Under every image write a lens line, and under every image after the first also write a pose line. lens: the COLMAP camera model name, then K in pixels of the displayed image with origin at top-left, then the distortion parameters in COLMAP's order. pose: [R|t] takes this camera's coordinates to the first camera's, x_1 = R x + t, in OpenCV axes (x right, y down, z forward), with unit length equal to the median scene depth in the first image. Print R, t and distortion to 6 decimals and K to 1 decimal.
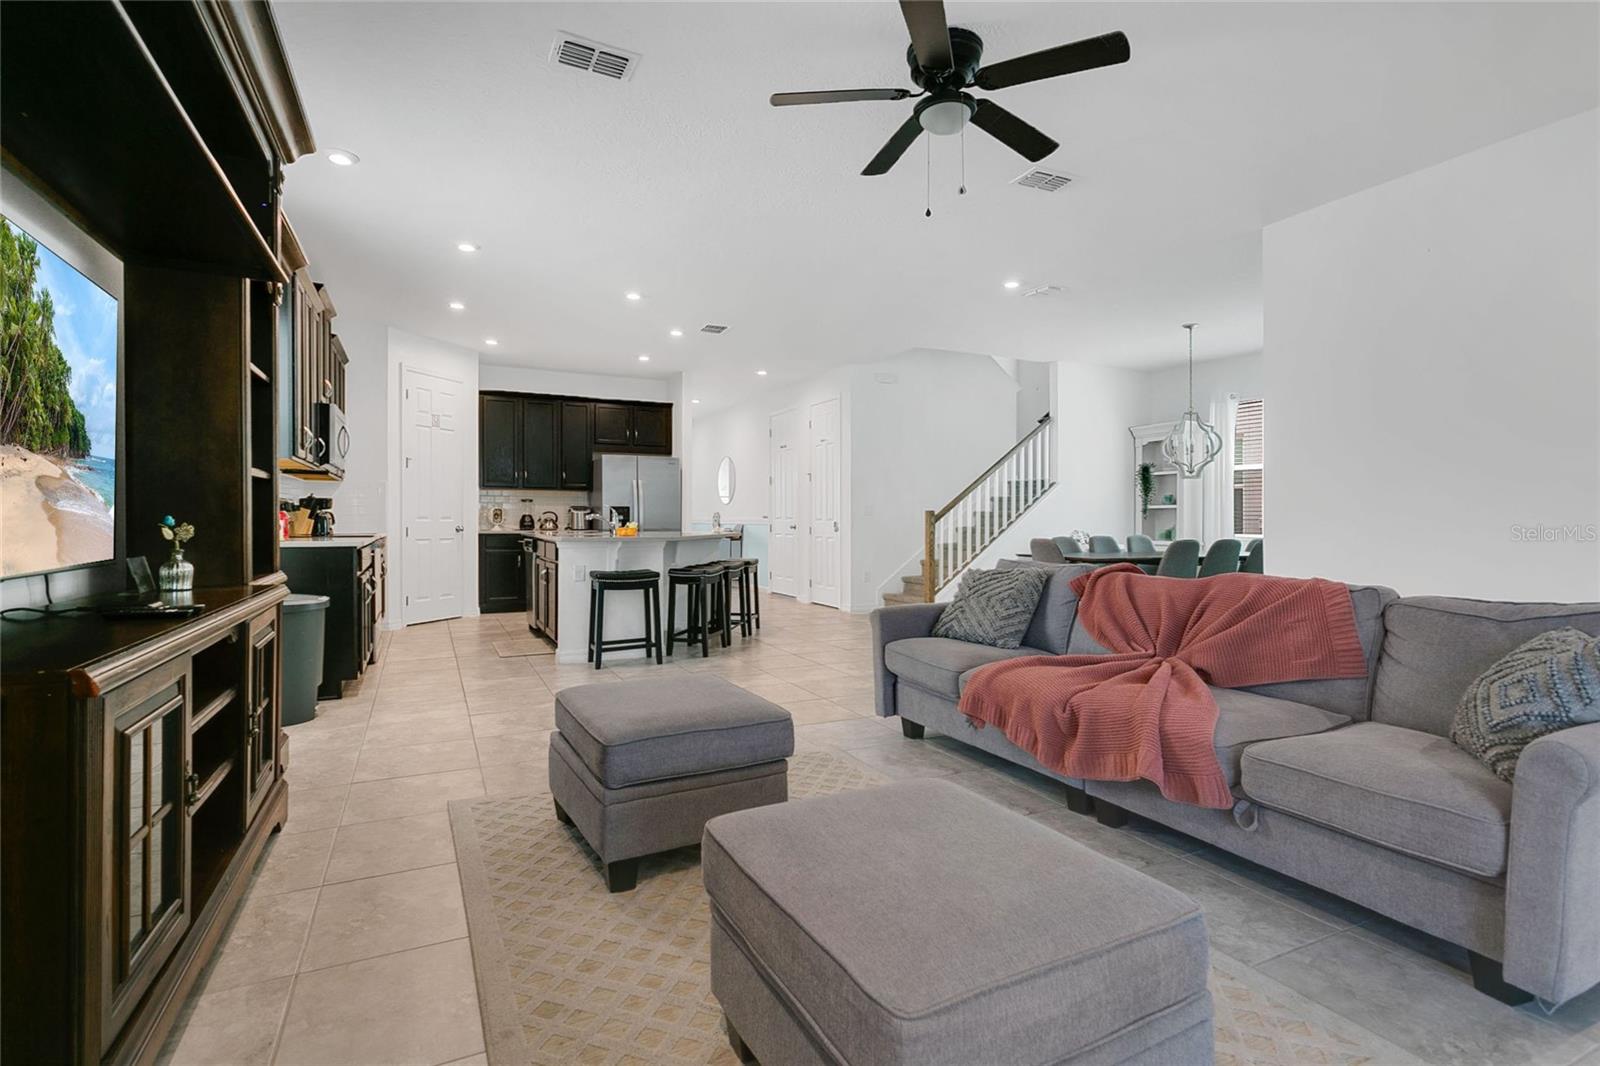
lens RADIAL K [[725.7, 0, 800.2], [0, 725.7, 525.2], [0, 0, 1]] dist [0.000699, 0.000041]
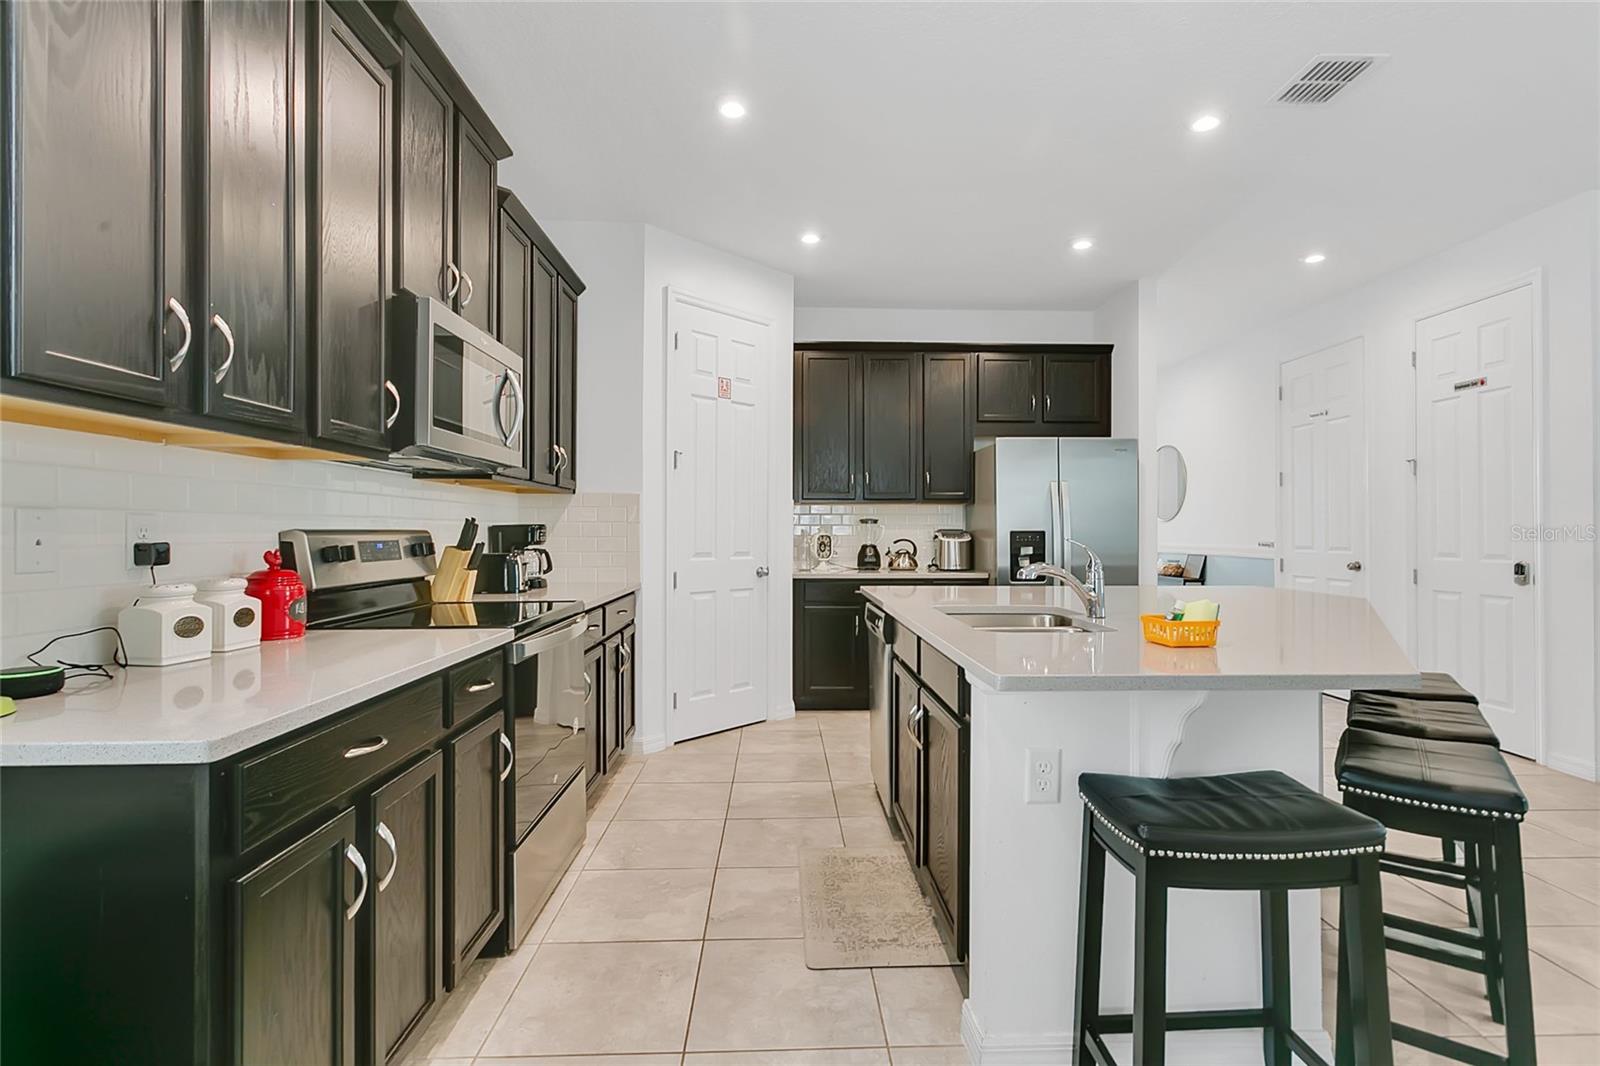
lens RADIAL K [[741.2, 0, 800.0], [0, 741.2, 533.0], [0, 0, 1]] dist [-0.002099, -0.000310]
pose [[0.901833, -0.002312, -0.432079, -0.172980], [-0.000821, 0.999975, -0.007063, -0.021265], [0.432084, 0.006724, 0.901808, 0.448466]]
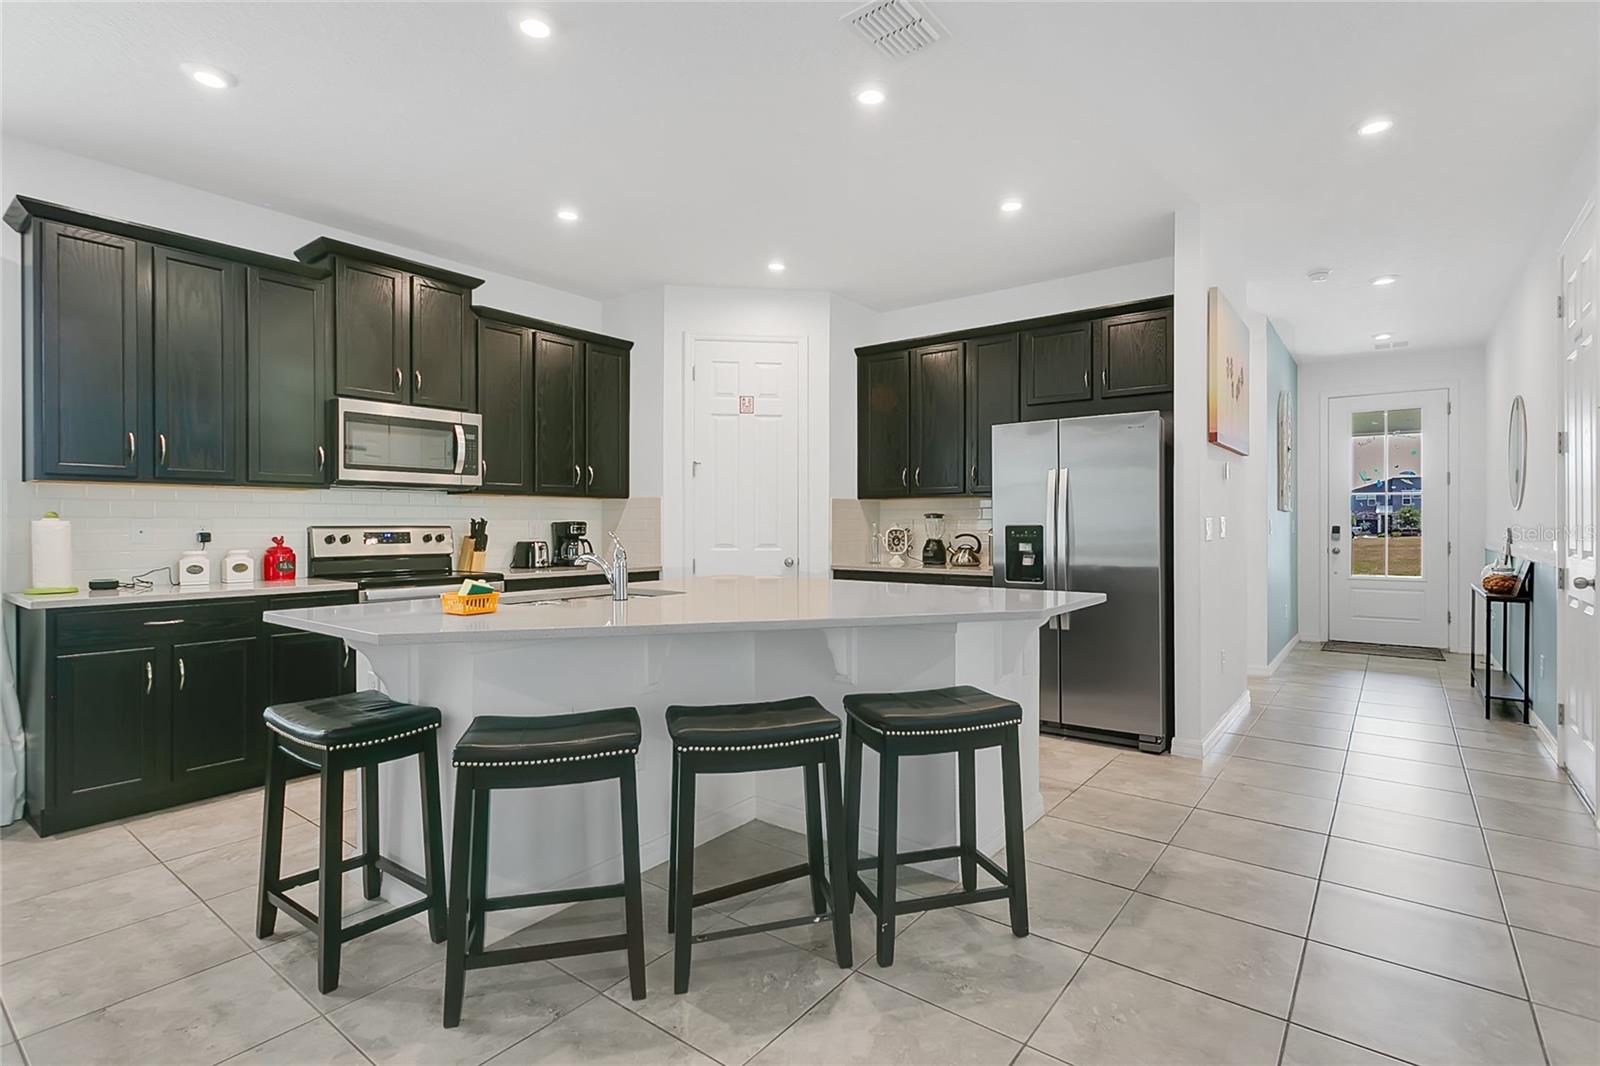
lens RADIAL K [[741.2, 0, 800.0], [0, 741.2, 533.0], [0, 0, 1]] dist [-0.002099, -0.000310]
pose [[0.452144, 0.005846, -0.891926, 0.140066], [-0.005450, 0.999978, 0.003791, -0.023155], [0.891929, 0.003147, 0.452165, 0.667379]]
